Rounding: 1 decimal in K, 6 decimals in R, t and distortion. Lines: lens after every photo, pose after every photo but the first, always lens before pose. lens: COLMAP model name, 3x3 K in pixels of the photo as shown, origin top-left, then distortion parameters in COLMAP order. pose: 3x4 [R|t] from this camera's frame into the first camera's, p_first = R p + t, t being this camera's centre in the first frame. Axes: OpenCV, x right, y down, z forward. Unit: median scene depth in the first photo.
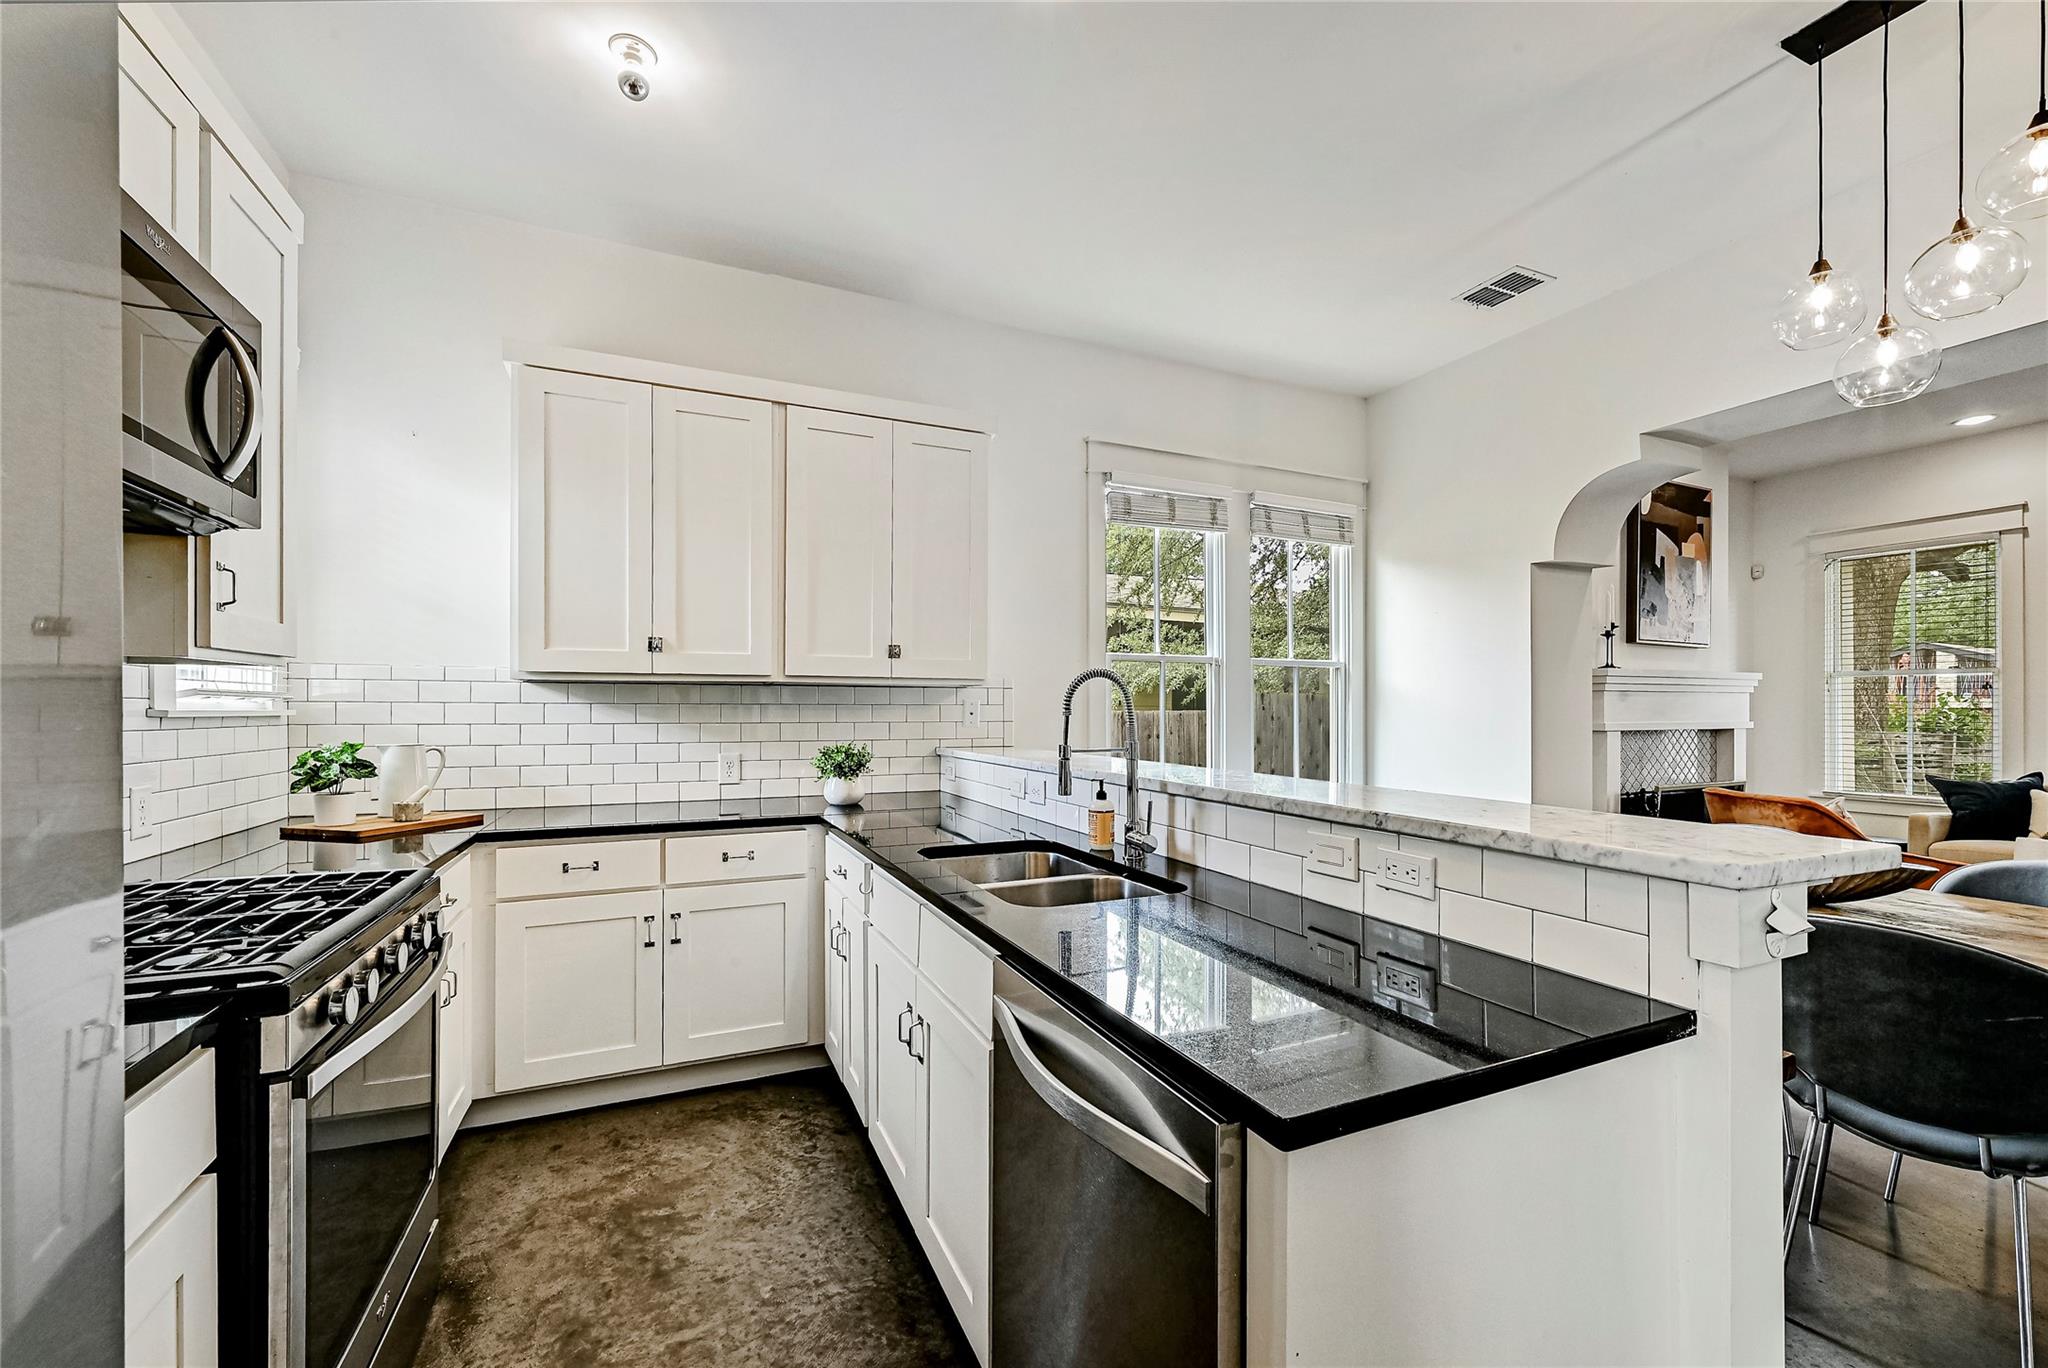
lens RADIAL K [[822.4, 0, 1030.2], [0, 822.4, 705.7], [0, 0, 1]] dist [0.000178, -0.000142]
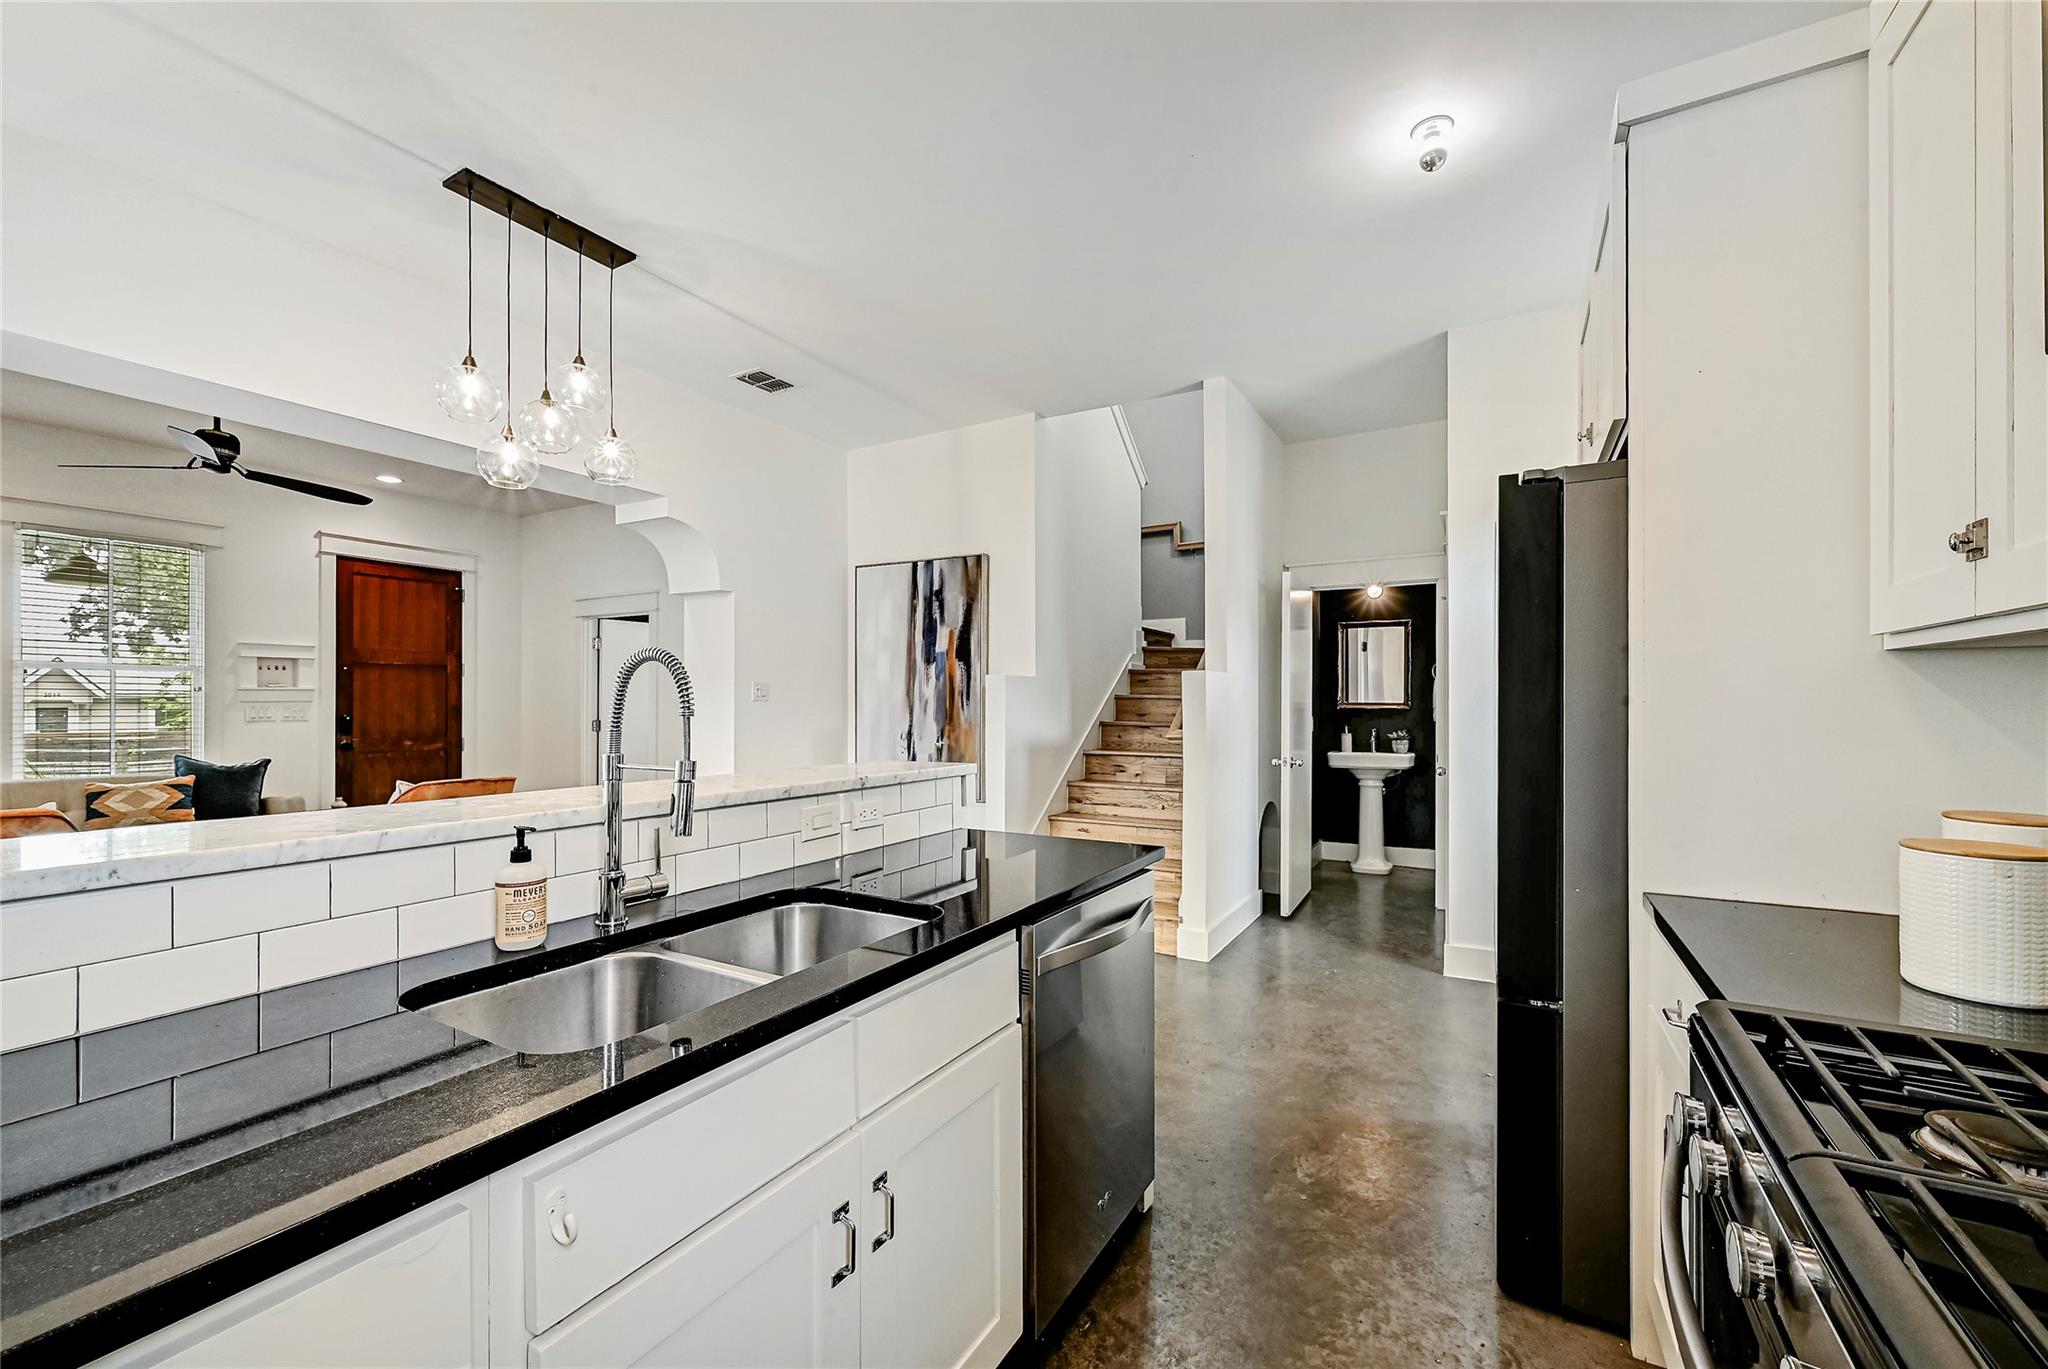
lens RADIAL K [[822.4, 0, 1030.2], [0, 822.4, 706.2], [0, 0, 1]] dist [0.000178, -0.000142]
pose [[-0.581293, -0.003086, 0.813689, -0.339847], [-0.003093, 0.999994, 0.001583, 0.000181], [-0.813689, -0.001597, -0.581299, 0.588352]]
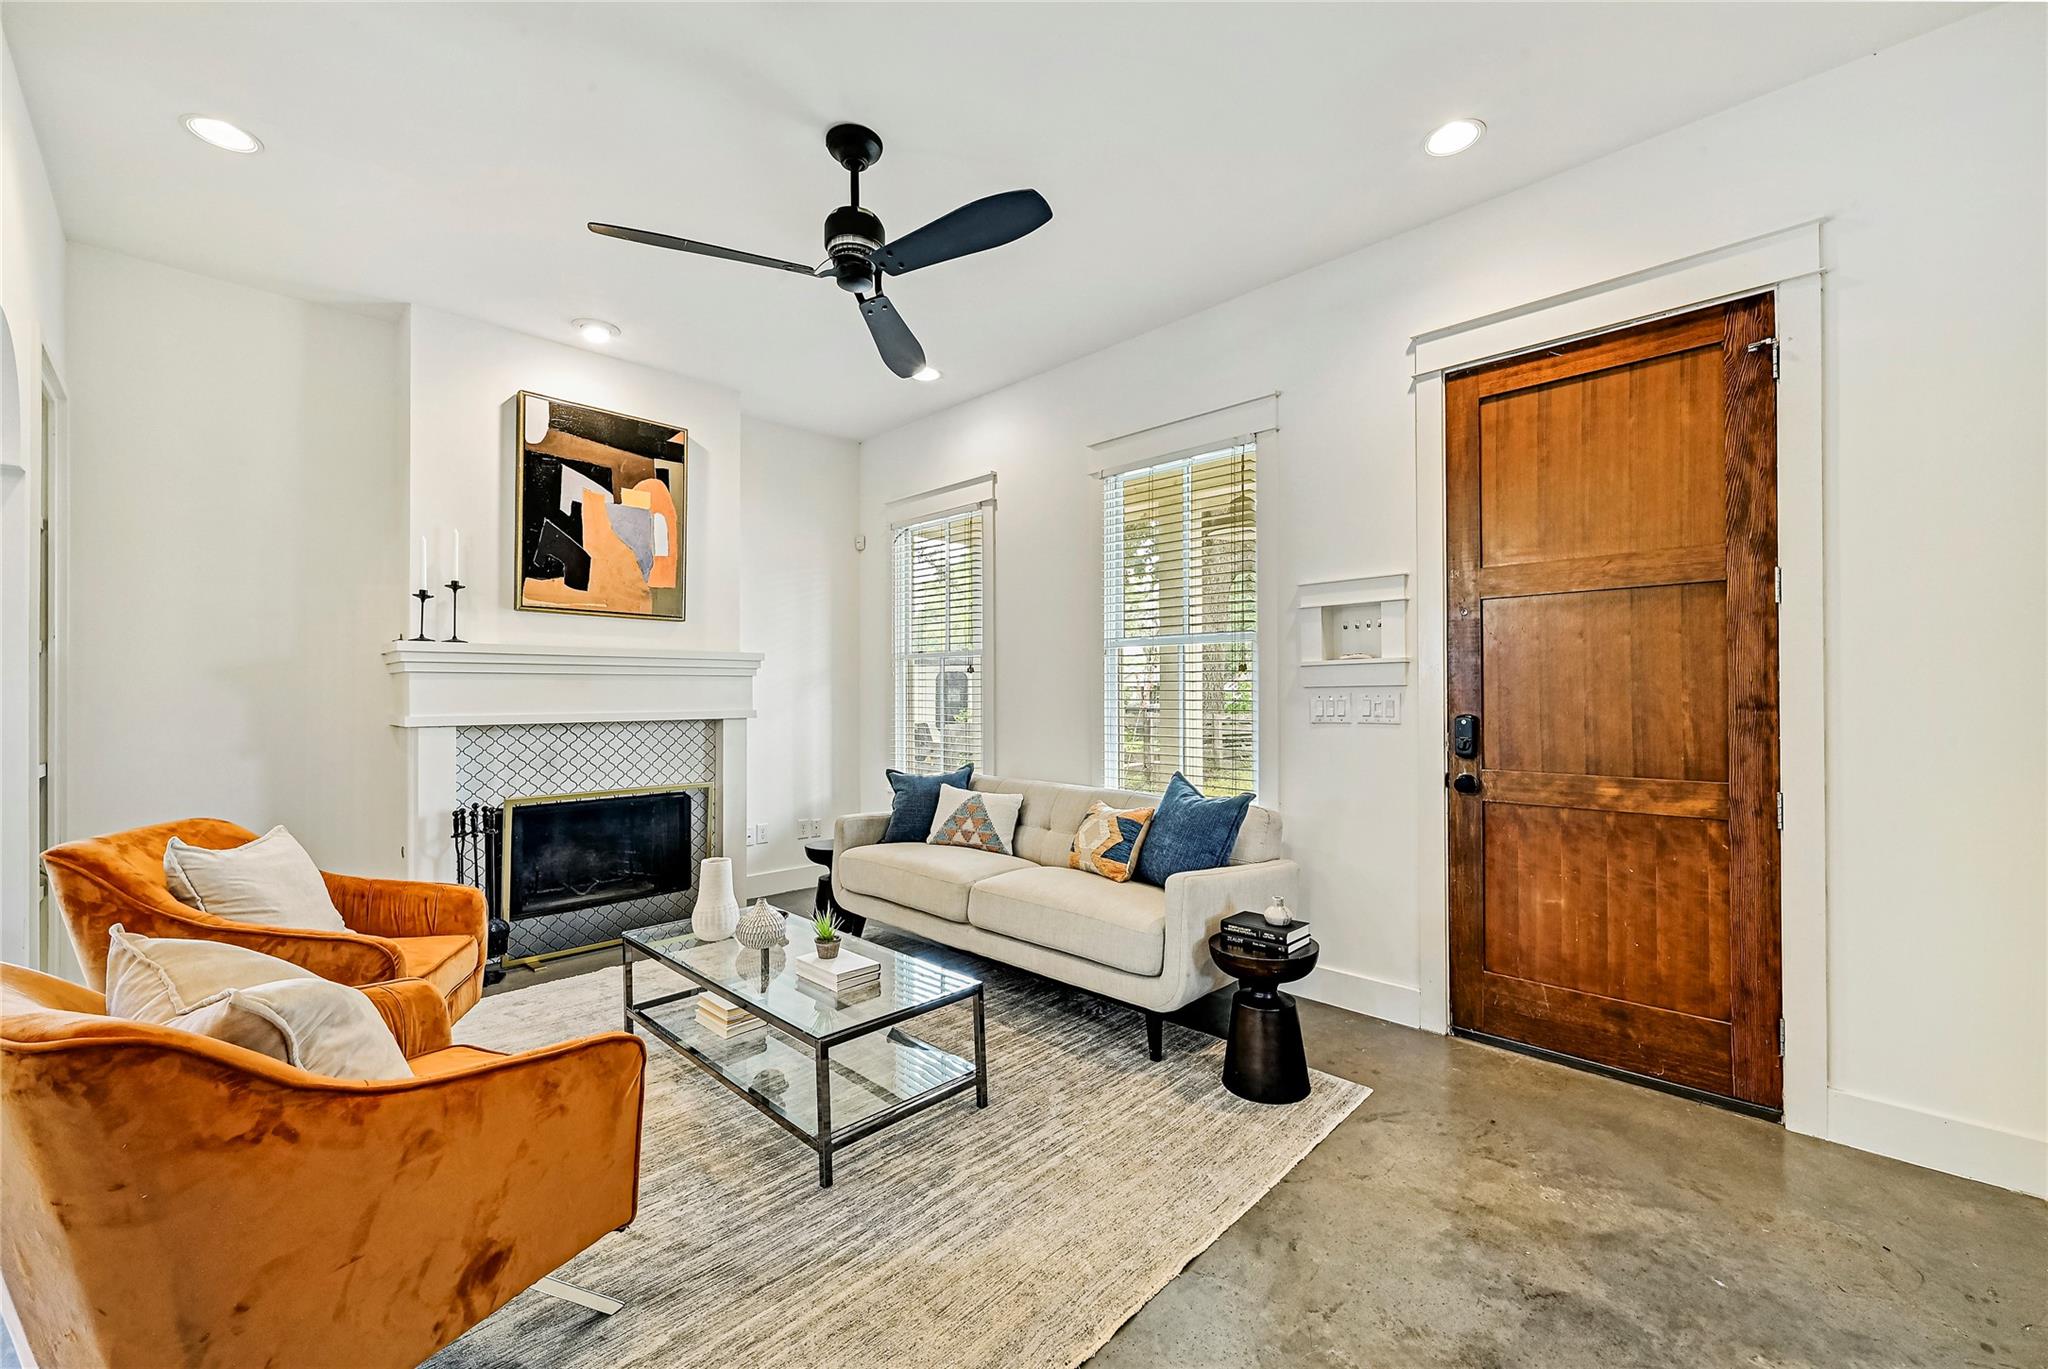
lens RADIAL K [[817.7, 0, 1027.9], [0, 817.7, 689.8], [0, 0, 1]] dist [-0.000876, -0.000040]
pose [[0.932648, -0.003132, 0.360775, 1.244112], [0.004473, 0.999986, -0.002883, 0.002678], [-0.360761, 0.004303, 0.932649, 0.166170]]
